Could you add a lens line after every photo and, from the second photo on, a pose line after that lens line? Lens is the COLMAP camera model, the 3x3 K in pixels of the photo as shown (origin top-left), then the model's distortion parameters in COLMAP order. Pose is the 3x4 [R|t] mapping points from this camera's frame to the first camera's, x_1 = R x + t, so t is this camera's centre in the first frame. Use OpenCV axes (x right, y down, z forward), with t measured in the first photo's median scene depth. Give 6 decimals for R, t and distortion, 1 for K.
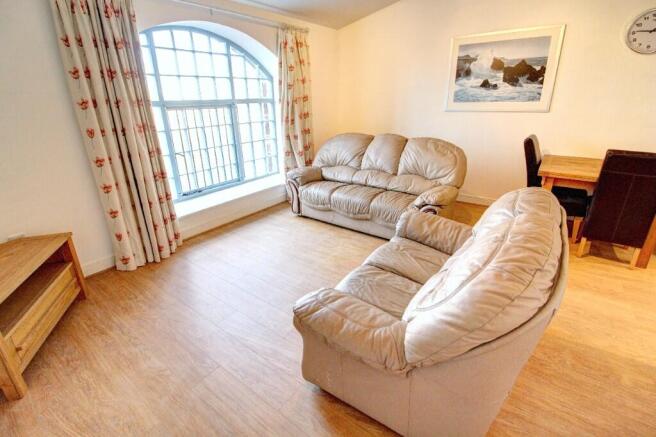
lens RADIAL K [[305.5, 0, 325.8], [0, 305.5, 209.4], [0, 0, 1]] dist [-0.005385, -0.006199]
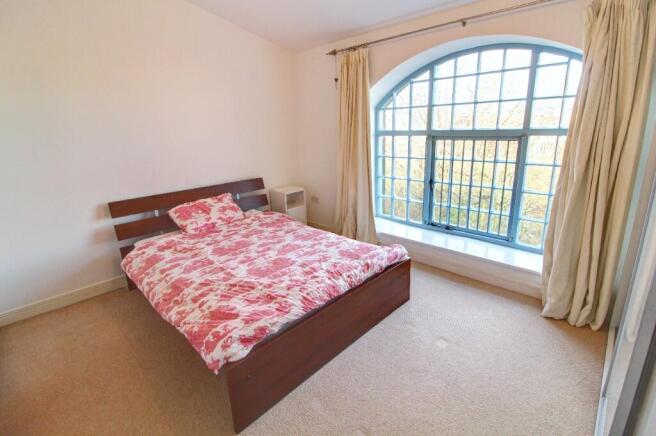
lens RADIAL K [[305.5, 0, 331.6], [0, 305.5, 203.9], [0, 0, 1]] dist [-0.005385, -0.006199]
pose [[-0.124825, 0.253952, -0.959128, 0.470531], [-0.322906, 0.903663, 0.281290, -0.266806], [0.938163, 0.344820, -0.030797, 0.686617]]
